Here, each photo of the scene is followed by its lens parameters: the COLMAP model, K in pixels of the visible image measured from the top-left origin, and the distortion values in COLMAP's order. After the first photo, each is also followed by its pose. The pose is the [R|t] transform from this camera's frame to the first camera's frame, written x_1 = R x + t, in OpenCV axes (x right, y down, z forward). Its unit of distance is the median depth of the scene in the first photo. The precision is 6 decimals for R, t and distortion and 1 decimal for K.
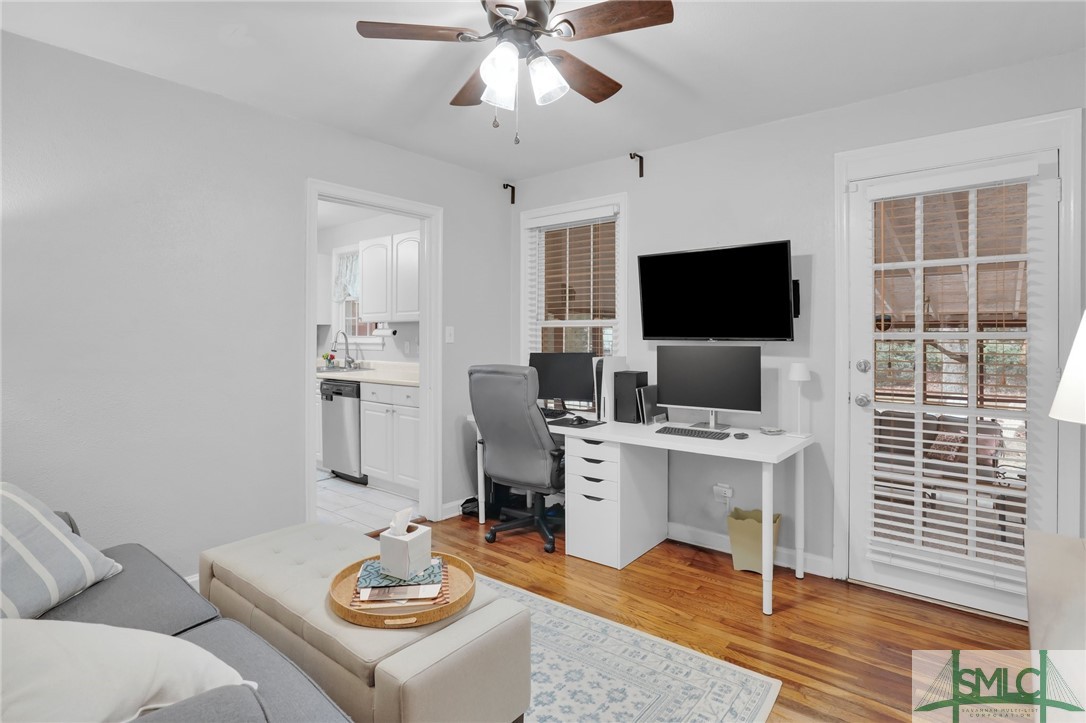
lens RADIAL K [[554.0, 0, 561.4], [0, 554.0, 334.3], [0, 0, 1]] dist [-0.001668, 0.000048]
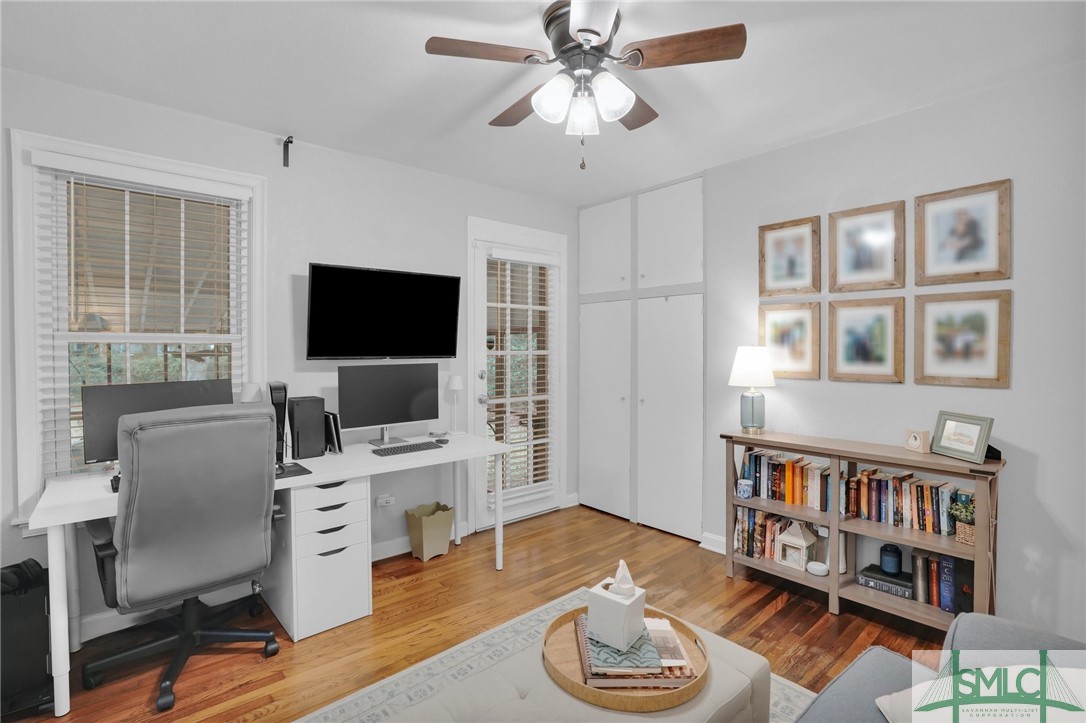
lens RADIAL K [[500.5, 0, 540.6], [0, 500.5, 354.0], [0, 0, 1]] dist [-0.000800, 0.000071]
pose [[0.213919, -0.014517, 0.976743, -0.628011], [-0.001458, 0.999884, 0.015180, -0.013397], [-0.976850, -0.004672, 0.213873, 0.557538]]
